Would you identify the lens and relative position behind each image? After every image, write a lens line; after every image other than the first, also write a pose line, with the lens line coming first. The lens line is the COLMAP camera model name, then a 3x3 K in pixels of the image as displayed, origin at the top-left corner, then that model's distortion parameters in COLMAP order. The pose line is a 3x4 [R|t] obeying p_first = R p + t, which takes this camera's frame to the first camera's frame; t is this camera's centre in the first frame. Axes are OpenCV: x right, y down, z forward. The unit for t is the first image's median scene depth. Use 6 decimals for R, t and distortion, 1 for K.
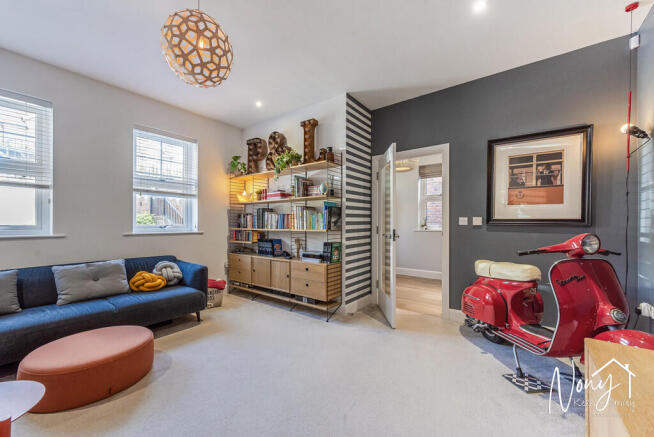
lens RADIAL K [[259.9, 0, 327.1], [0, 259.9, 224.9], [0, 0, 1]] dist [0.000953, -0.000249]
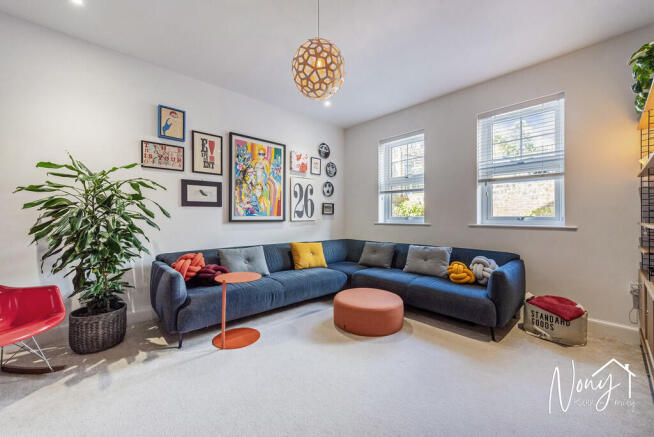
lens RADIAL K [[259.9, 0, 327.1], [0, 259.9, 215.1], [0, 0, 1]] dist [0.000953, -0.000249]
pose [[-0.181489, -0.006927, -0.983369, 0.393794], [-0.000941, 0.999976, -0.006870, 0.003287], [0.983393, -0.000321, -0.181491, 0.701071]]
